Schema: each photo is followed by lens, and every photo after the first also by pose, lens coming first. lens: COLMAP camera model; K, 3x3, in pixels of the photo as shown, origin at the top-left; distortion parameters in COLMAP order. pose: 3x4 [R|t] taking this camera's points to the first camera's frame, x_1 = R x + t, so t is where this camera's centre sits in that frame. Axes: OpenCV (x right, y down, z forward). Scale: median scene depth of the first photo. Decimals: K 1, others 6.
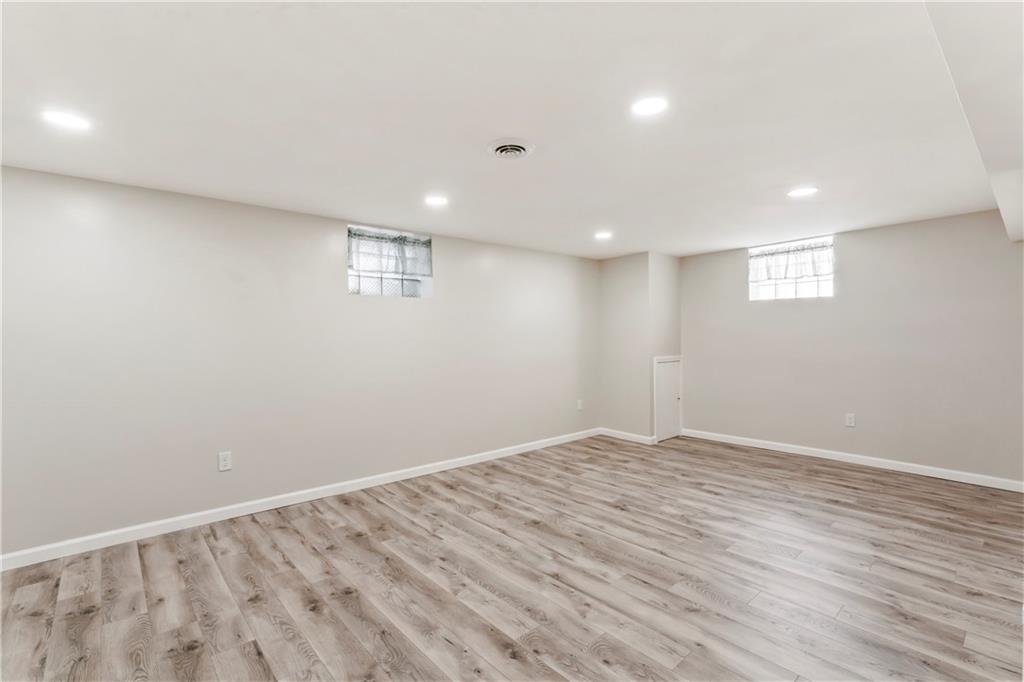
lens RADIAL K [[465.5, 0, 511.4], [0, 465.5, 339.6], [0, 0, 1]] dist [-0.005292, 0.000198]
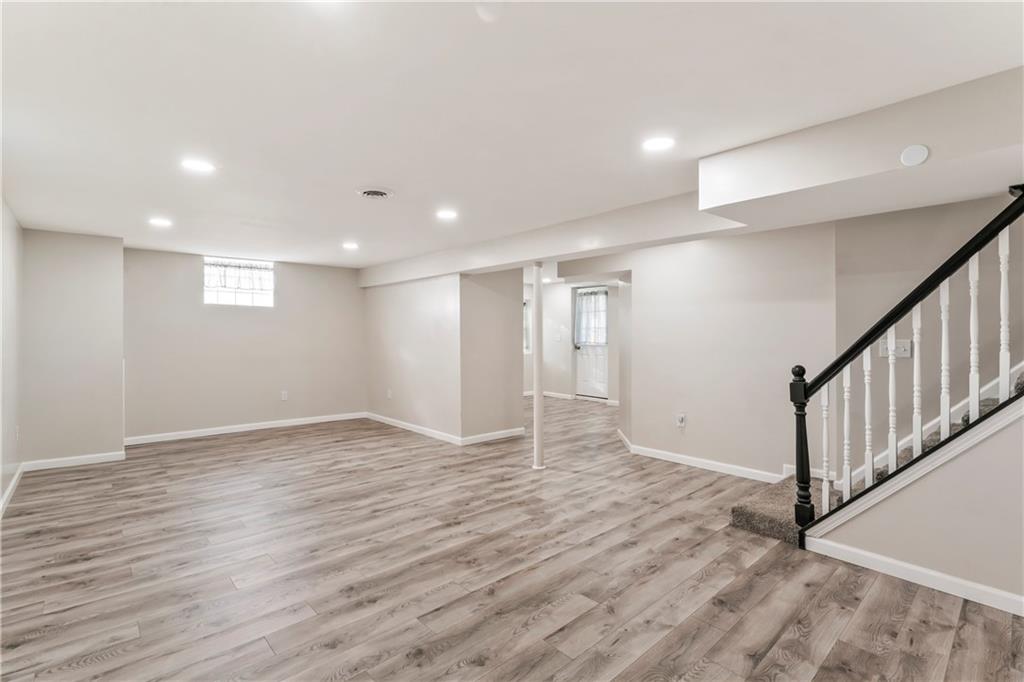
lens RADIAL K [[465.5, 0, 511.7], [0, 465.5, 338.9], [0, 0, 1]] dist [-0.005292, 0.000198]
pose [[-0.022613, 0.000514, 0.999744, -0.890052], [0.002920, 0.999996, -0.000448, 0.003033], [-0.999740, 0.002909, -0.022614, 0.438778]]
